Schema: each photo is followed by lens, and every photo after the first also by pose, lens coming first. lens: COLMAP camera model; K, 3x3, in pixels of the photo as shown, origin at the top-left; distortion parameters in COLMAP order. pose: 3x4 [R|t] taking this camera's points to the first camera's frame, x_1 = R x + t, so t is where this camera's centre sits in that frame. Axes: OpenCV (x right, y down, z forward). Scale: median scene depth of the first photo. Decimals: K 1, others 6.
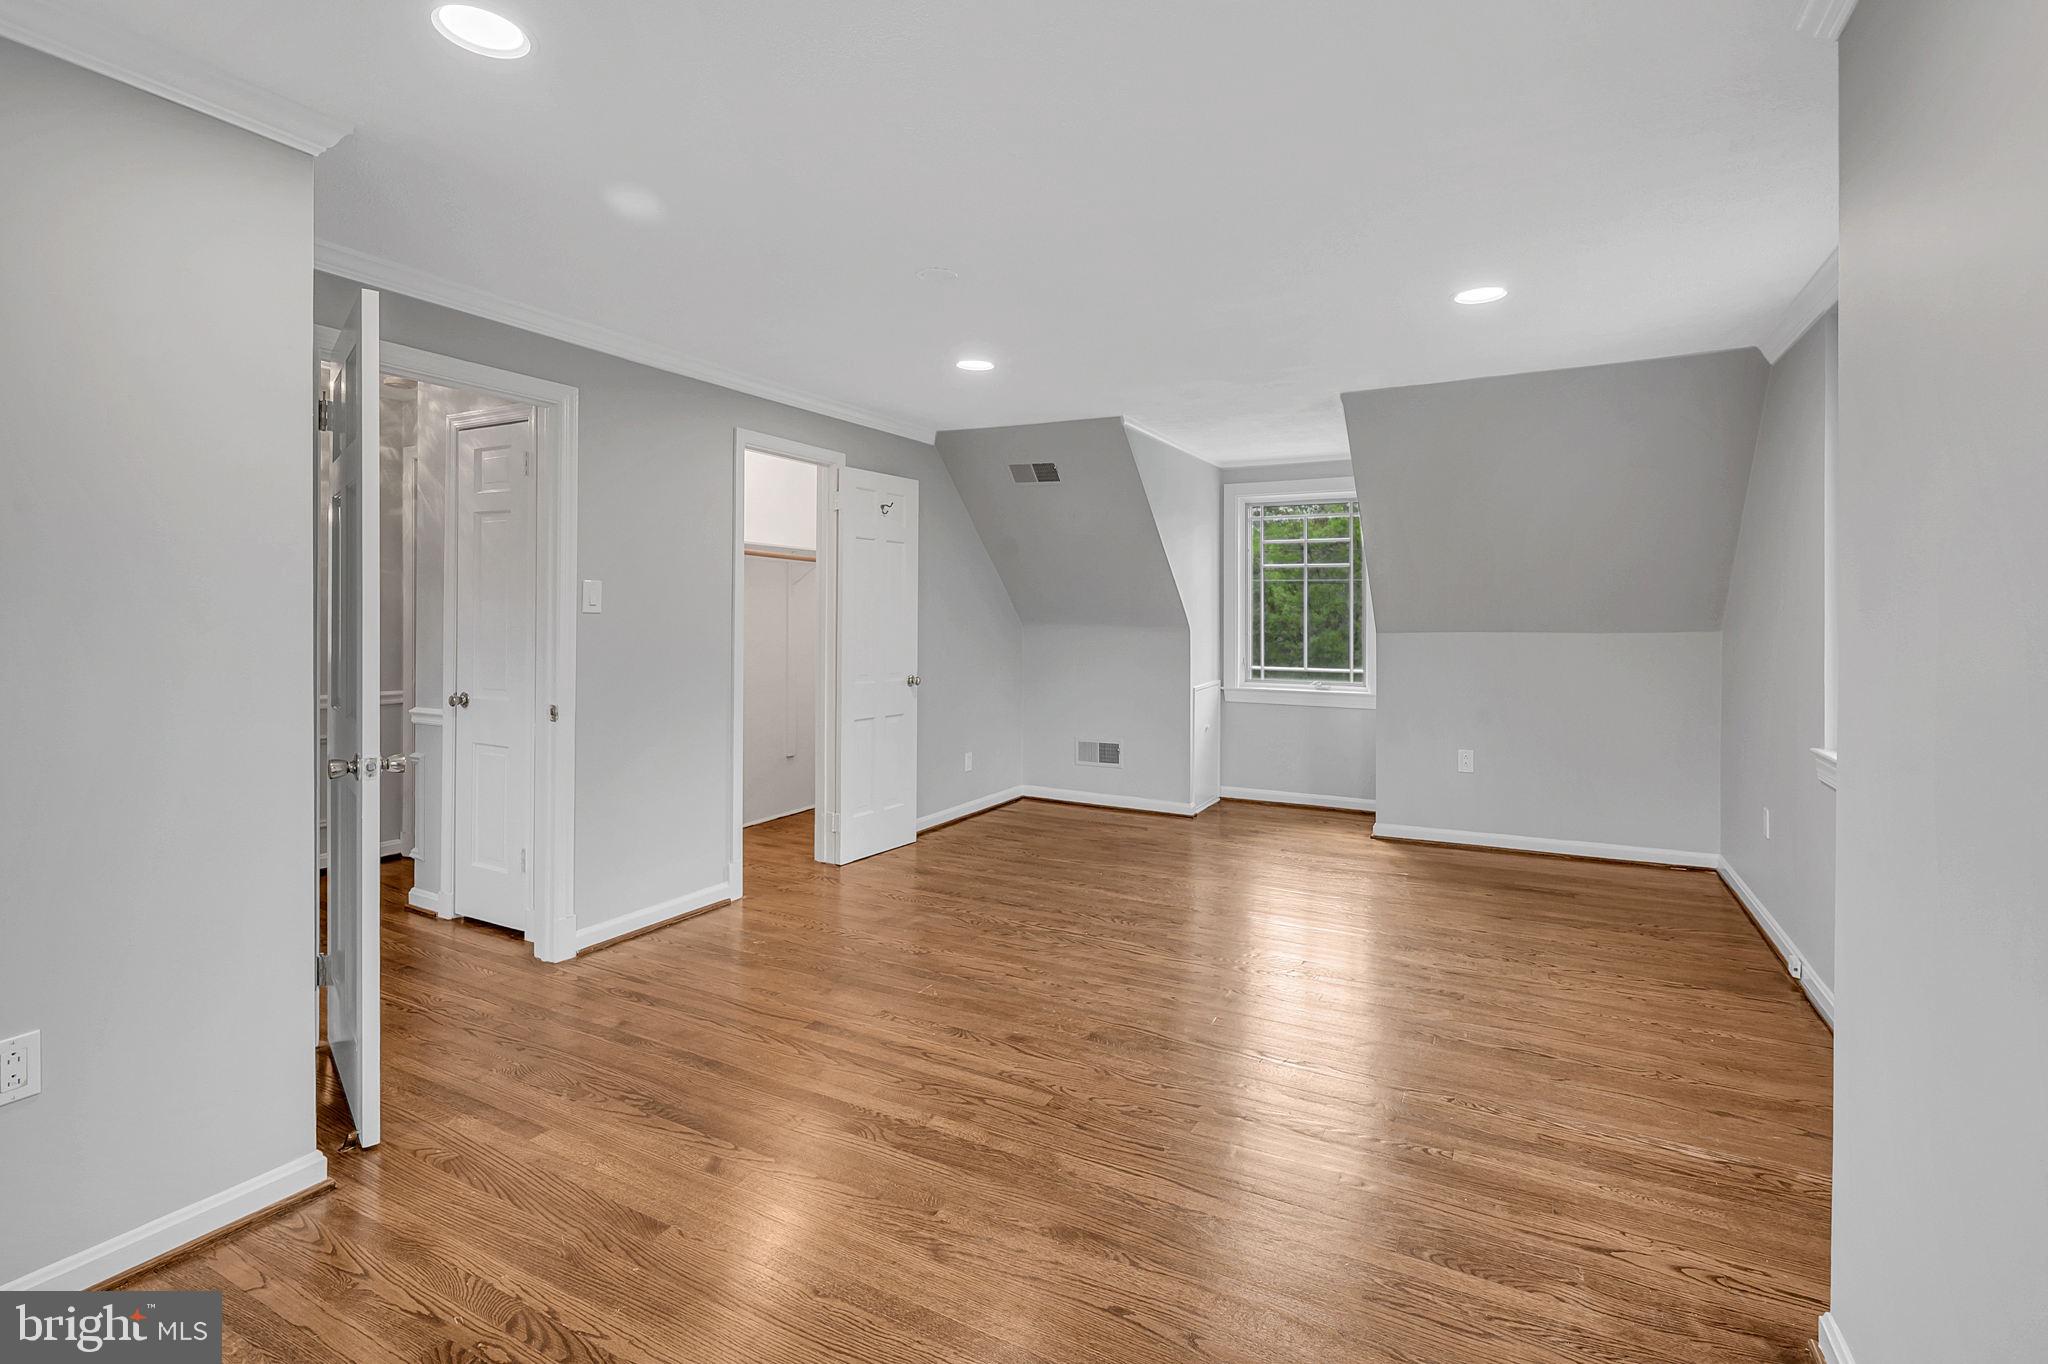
lens RADIAL K [[942.5, 0, 1054.1], [0, 942.5, 619.6], [0, 0, 1]] dist [-0.006112, -0.000797]
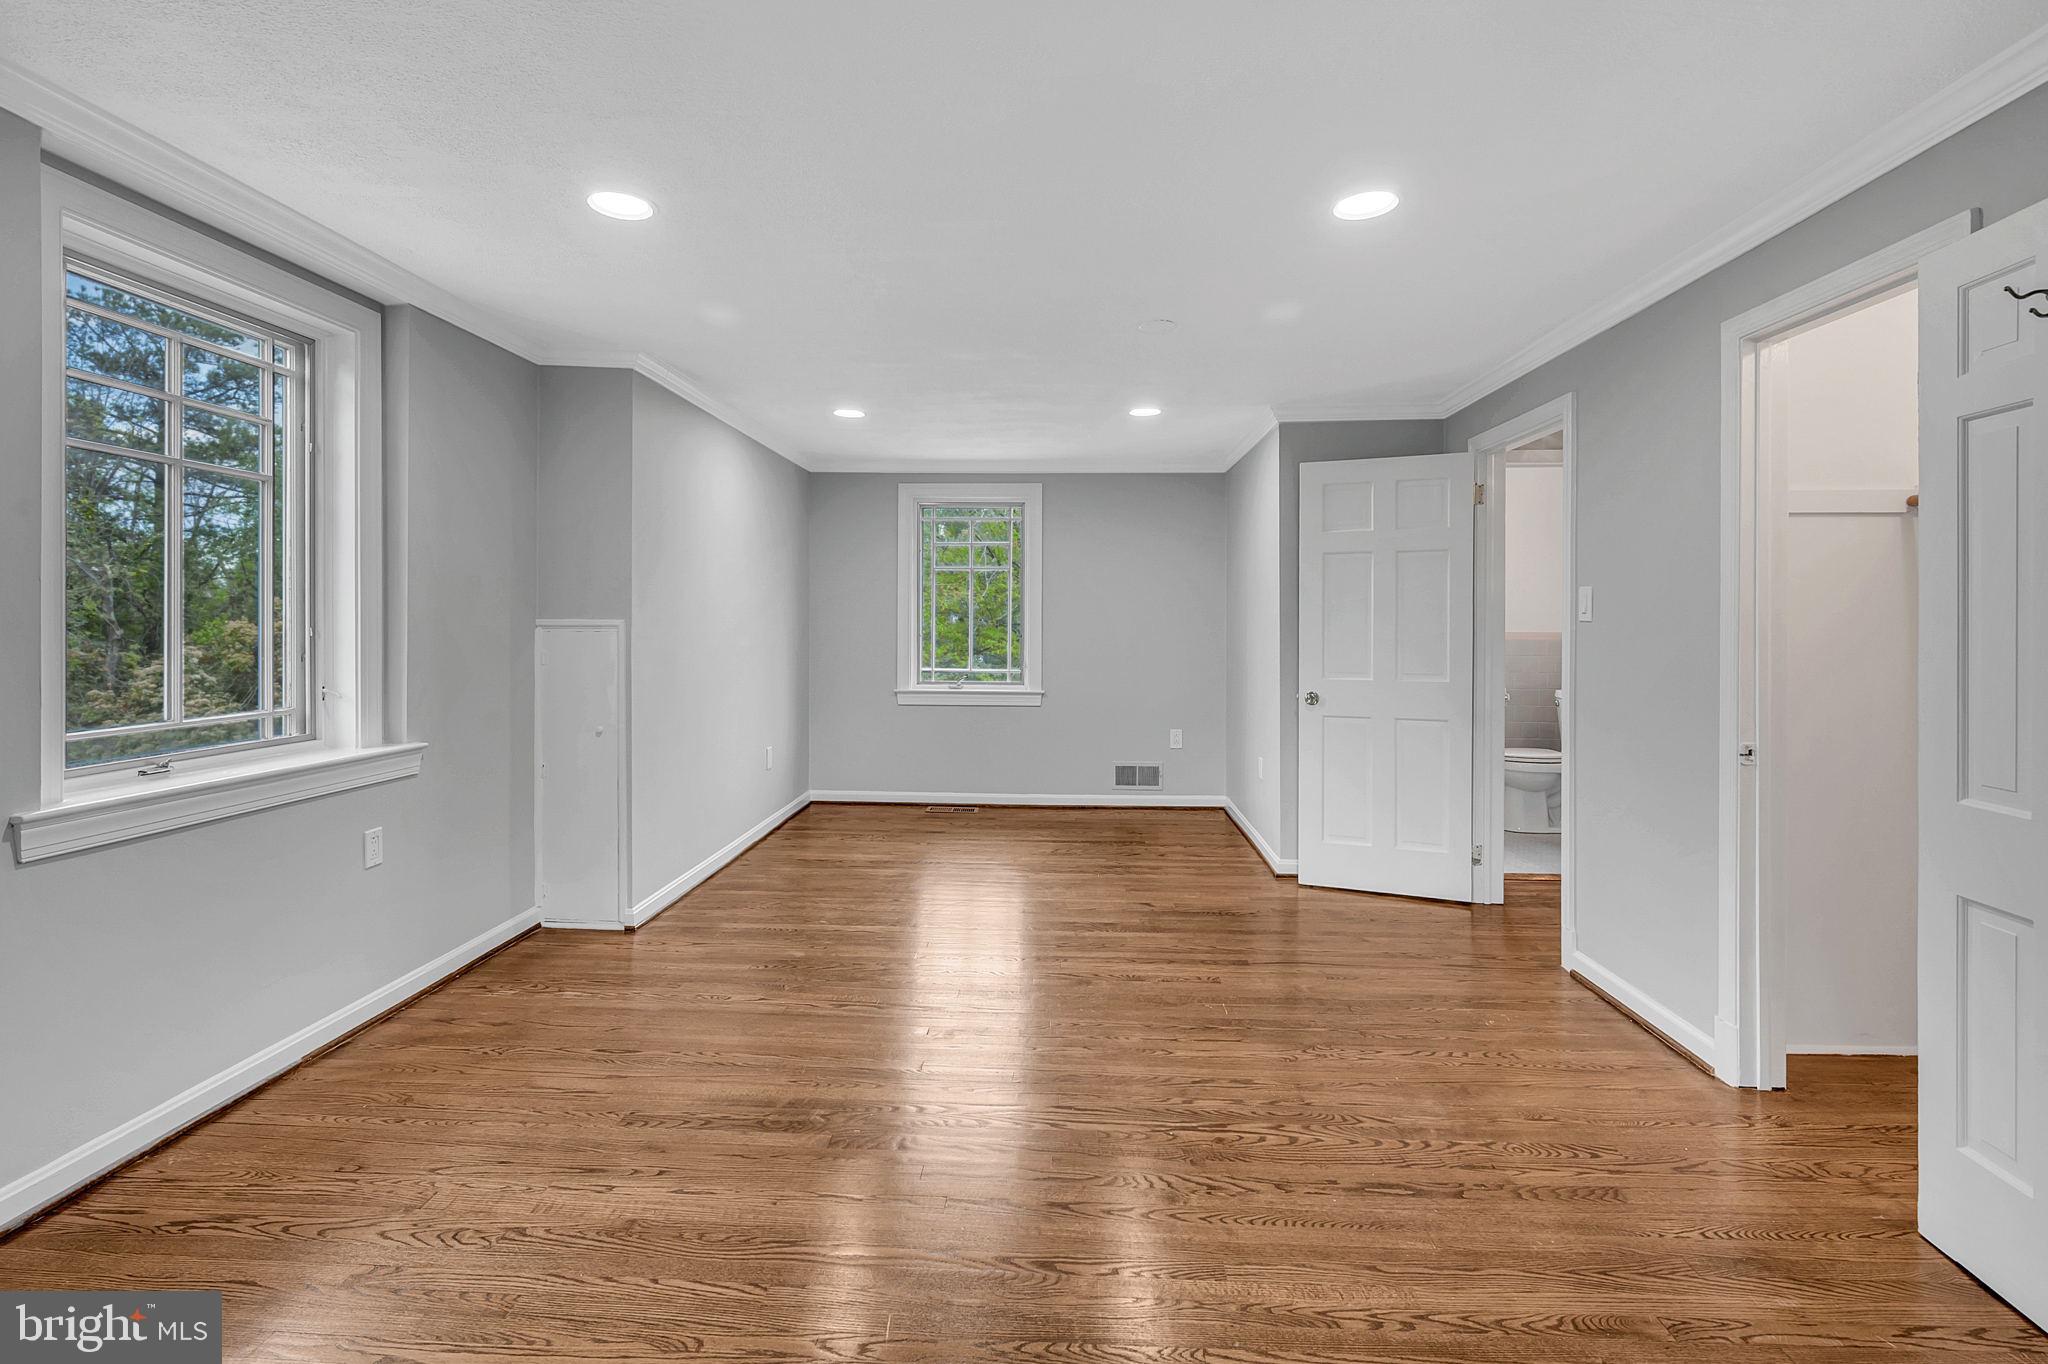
lens RADIAL K [[942.5, 0, 1041.0], [0, 942.5, 622.7], [0, 0, 1]] dist [-0.006112, -0.000797]
pose [[-0.911462, -0.006887, -0.411326, 0.434323], [-0.010801, 0.999916, 0.007193, -0.007563], [0.411241, 0.010998, -0.911460, 1.795978]]
